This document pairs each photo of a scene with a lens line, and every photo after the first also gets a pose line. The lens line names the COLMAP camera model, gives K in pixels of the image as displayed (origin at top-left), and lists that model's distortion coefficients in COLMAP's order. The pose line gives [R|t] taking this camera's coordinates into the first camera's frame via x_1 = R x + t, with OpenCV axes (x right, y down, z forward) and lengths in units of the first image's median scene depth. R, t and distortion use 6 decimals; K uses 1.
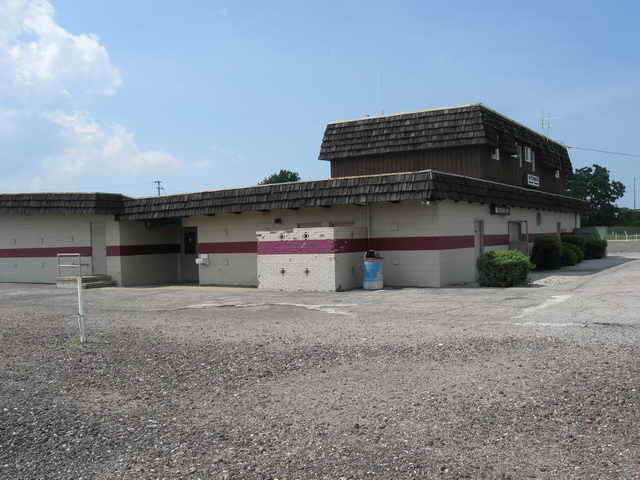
lens RADIAL K [[649.3, 0, 319.9], [0, 649.3, 252.6], [0, 0, 1]] dist [-0.130248, 0.000581]
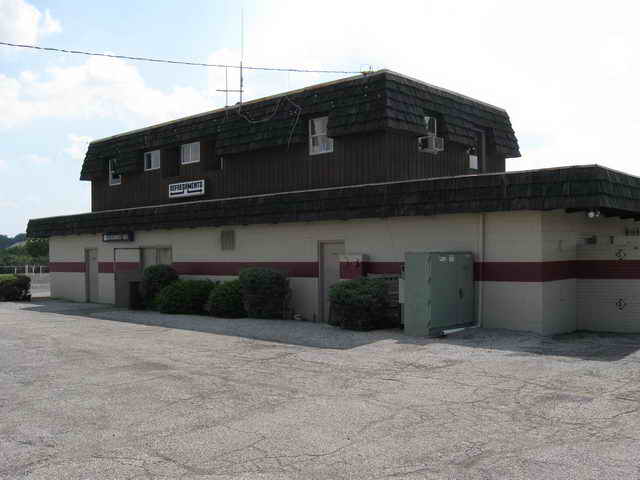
lens RADIAL K [[649.3, 0, 319.9], [0, 649.3, 252.6], [0, 0, 1]] dist [-0.130248, 0.000581]
pose [[-0.178132, 0.029957, -0.983550, 1.119035], [-0.005788, 0.999487, 0.031491, -0.071964], [0.983989, 0.011302, -0.177868, 1.407094]]
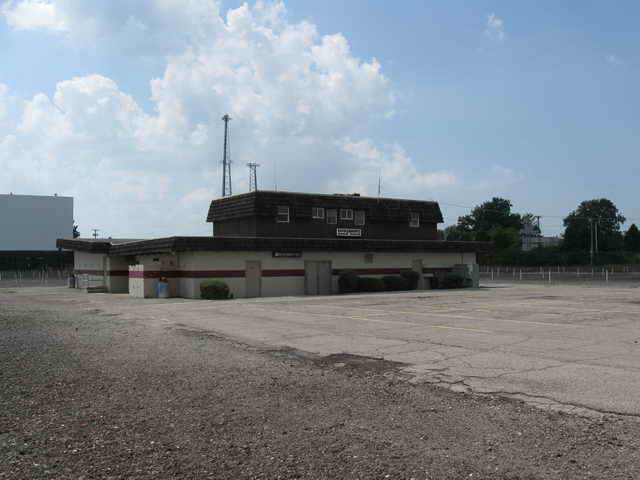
lens RADIAL K [[655.8, 0, 320.0], [0, 655.8, 240.0], [0, 0, 1]] dist [-0.142918, -0.001464]
pose [[0.910425, 0.005623, -0.413636, 0.971711], [-0.027779, 0.998482, -0.047570, -0.026029], [0.412740, 0.054800, 0.909199, -0.408346]]
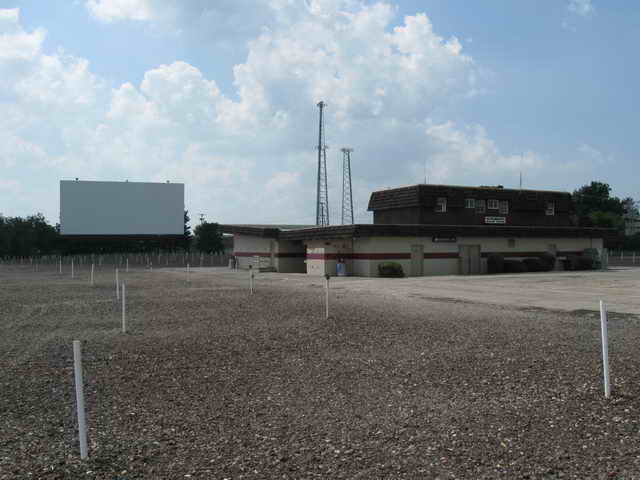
lens RADIAL K [[649.3, 0, 319.9], [0, 649.3, 252.6], [0, 0, 1]] dist [-0.130248, 0.000581]
pose [[0.848472, 0.028209, -0.528488, 0.906501], [-0.031845, 0.999490, 0.002223, -0.020633], [0.528281, 0.014943, 0.848938, -0.705577]]
